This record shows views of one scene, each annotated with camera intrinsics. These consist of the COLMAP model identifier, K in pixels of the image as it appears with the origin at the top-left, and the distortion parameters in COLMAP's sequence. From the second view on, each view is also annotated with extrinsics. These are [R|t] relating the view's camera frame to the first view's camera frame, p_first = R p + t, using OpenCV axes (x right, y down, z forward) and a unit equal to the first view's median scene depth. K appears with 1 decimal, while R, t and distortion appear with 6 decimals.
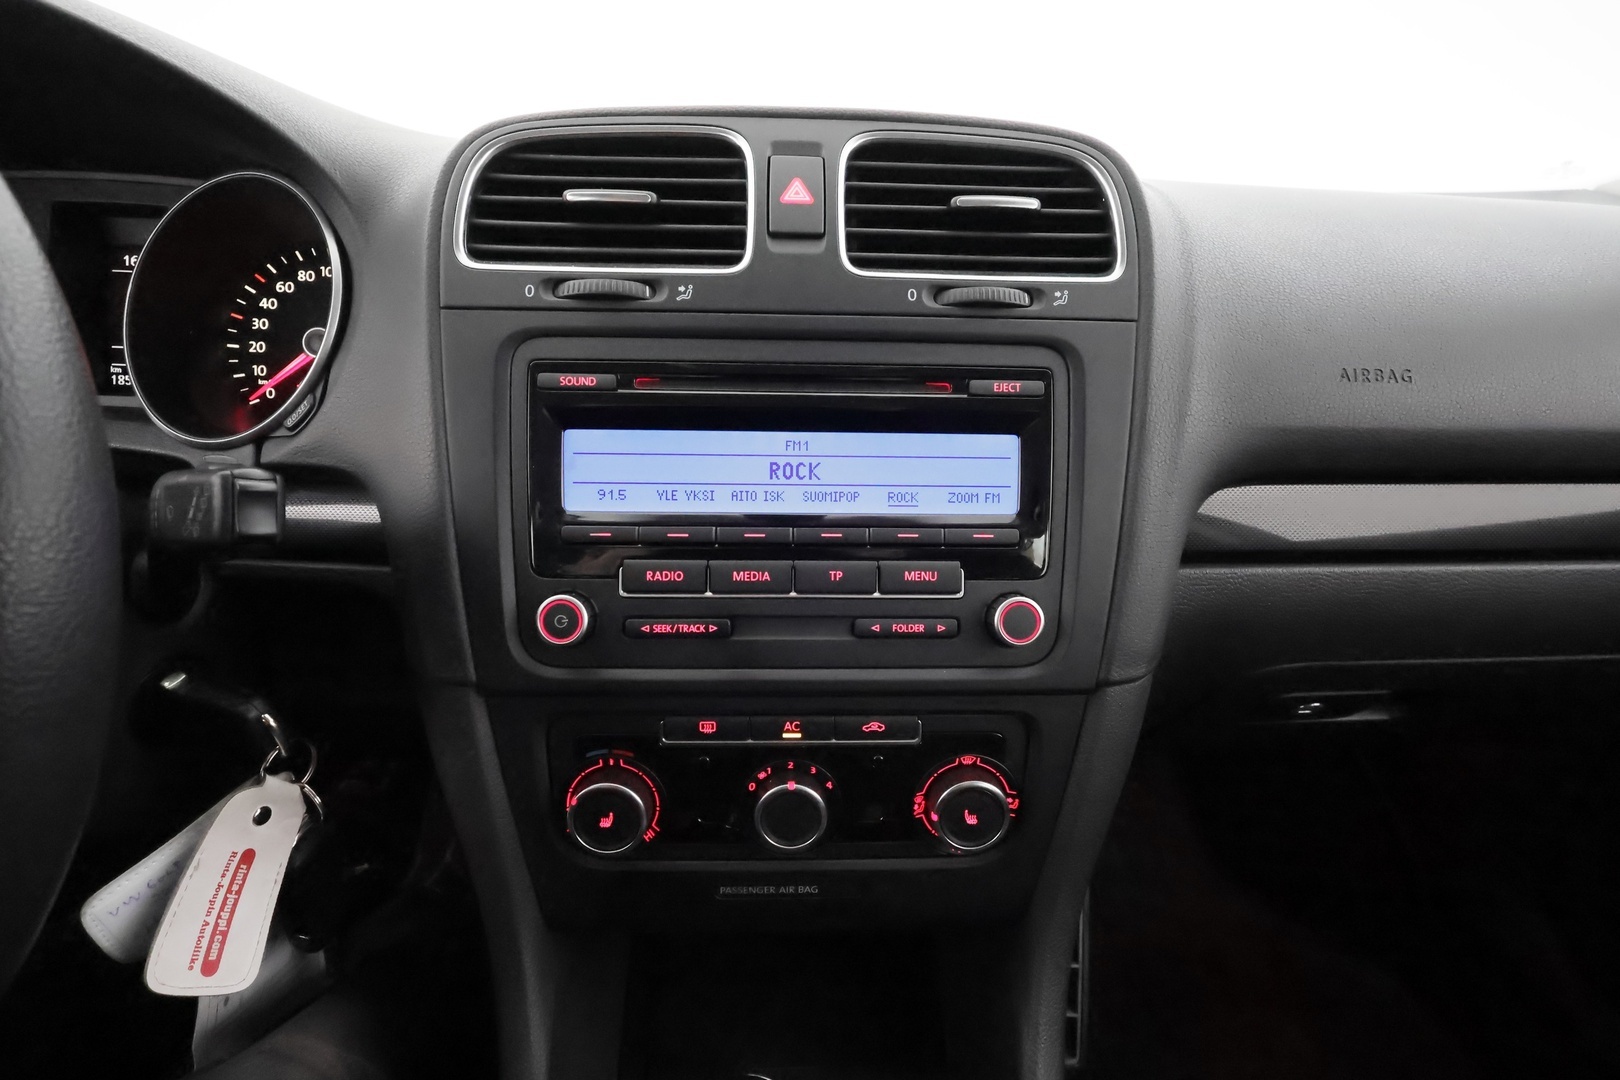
lens RADIAL K [[752.2, 0, 810.0], [0, 752.2, 540.0], [0, 0, 1]] dist [-0.007684, -0.000498]
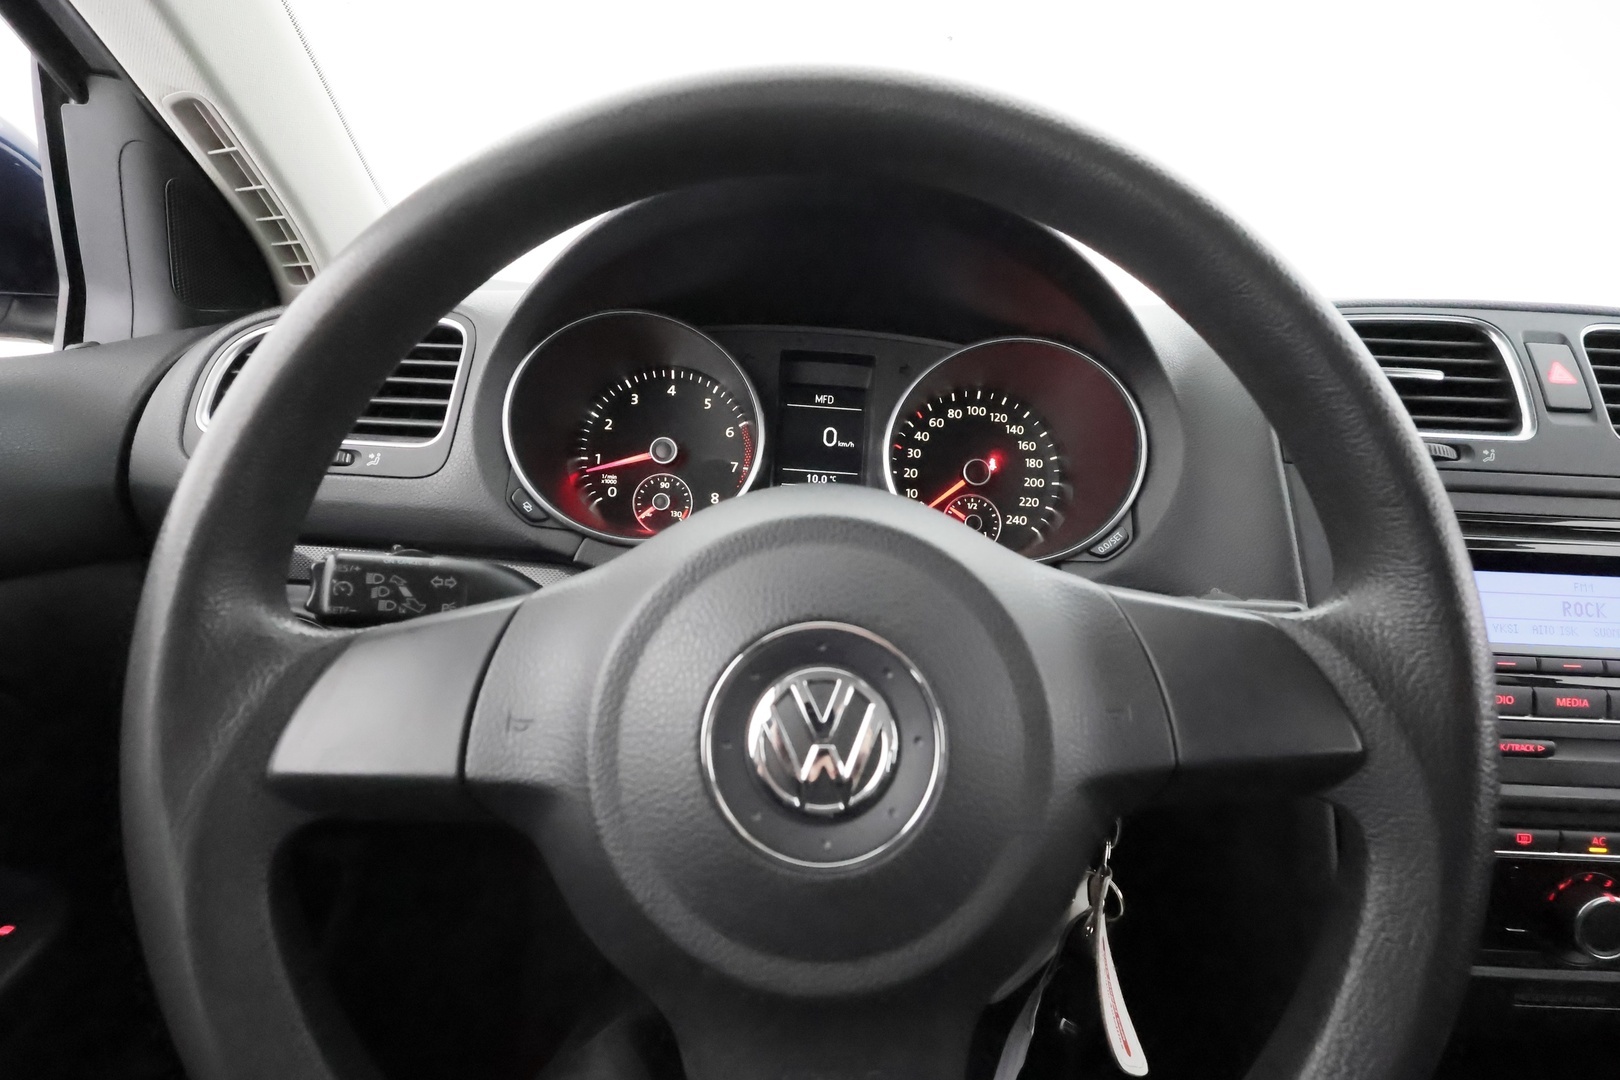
lens RADIAL K [[756.0, 0, 808.7], [0, 756.0, 536.4], [0, 0, 1]] dist [-0.001495, -0.000535]
pose [[0.999064, 0.031682, -0.029437, -1.170509], [-0.035132, 0.991506, -0.125225, -0.016659], [0.025220, 0.126142, 0.991692, -0.184282]]
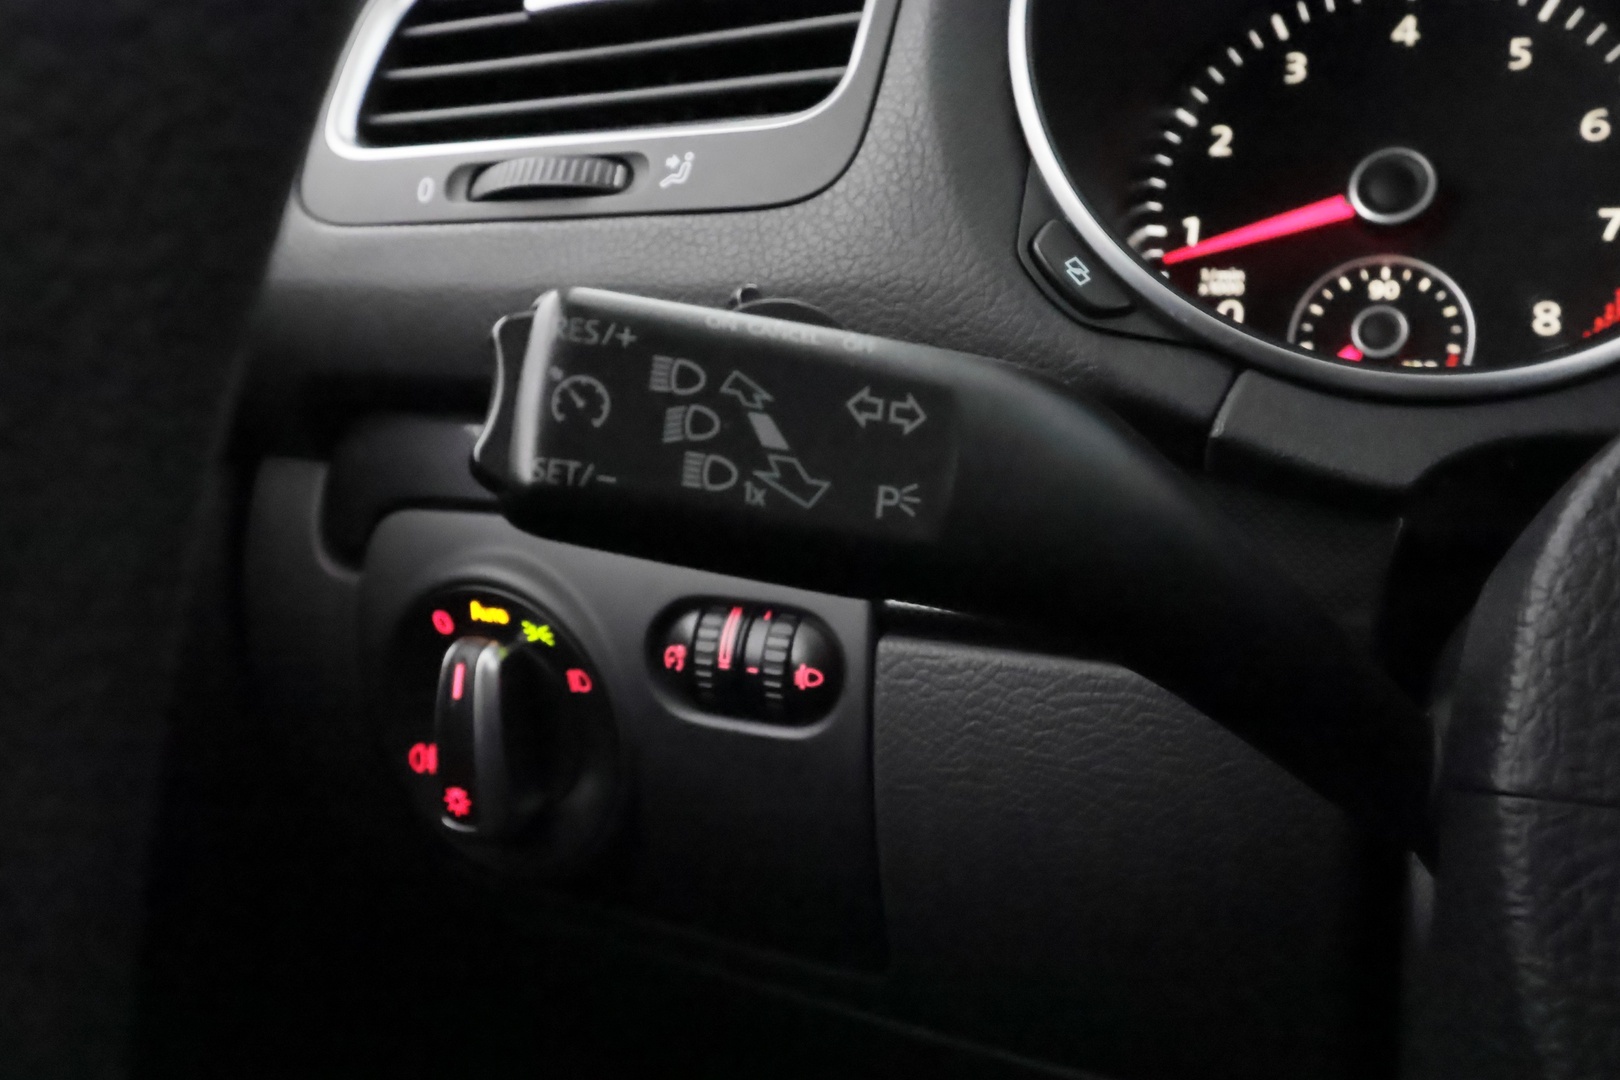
lens RADIAL K [[1253.8, 0, 810.0], [0, 1253.8, 540.0], [0, 0, 1]] dist [0.000449, 0.001542]
pose [[0.908091, 0.048420, -0.415964, -1.508999], [-0.116866, 0.983132, -0.140690, 0.054485], [0.402136, 0.176371, 0.898432, 0.377280]]
